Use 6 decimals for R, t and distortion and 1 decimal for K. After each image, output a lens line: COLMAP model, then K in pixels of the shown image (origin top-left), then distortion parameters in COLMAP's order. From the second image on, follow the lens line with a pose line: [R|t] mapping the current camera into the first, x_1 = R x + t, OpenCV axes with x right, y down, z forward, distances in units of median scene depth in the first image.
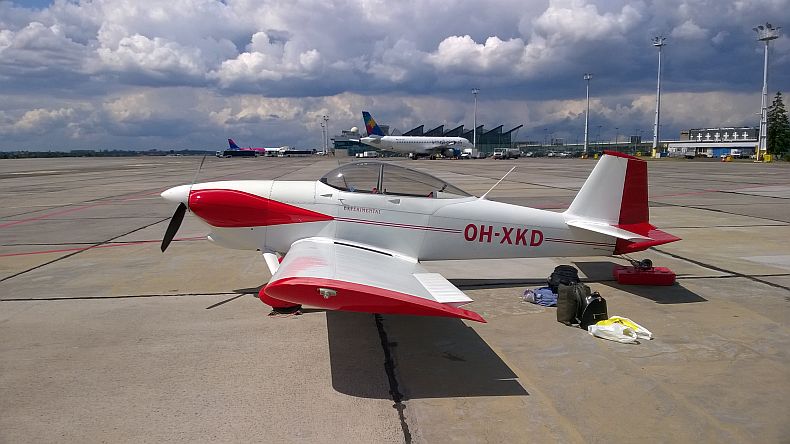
lens RADIAL K [[604.5, 0, 395.0], [0, 604.5, 222.0], [0, 0, 1]] dist [0.046231, -0.125360]
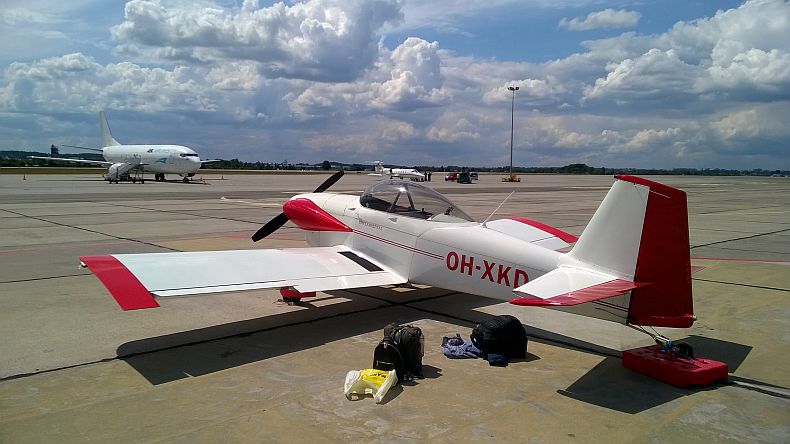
lens RADIAL K [[604.5, 0, 395.0], [0, 604.5, 222.0], [0, 0, 1]] dist [0.046231, -0.125360]
pose [[0.603000, 0.083129, -0.793398, 0.786886], [-0.107086, 0.993989, 0.022759, -0.052104], [0.790521, 0.071238, 0.608278, 0.373495]]
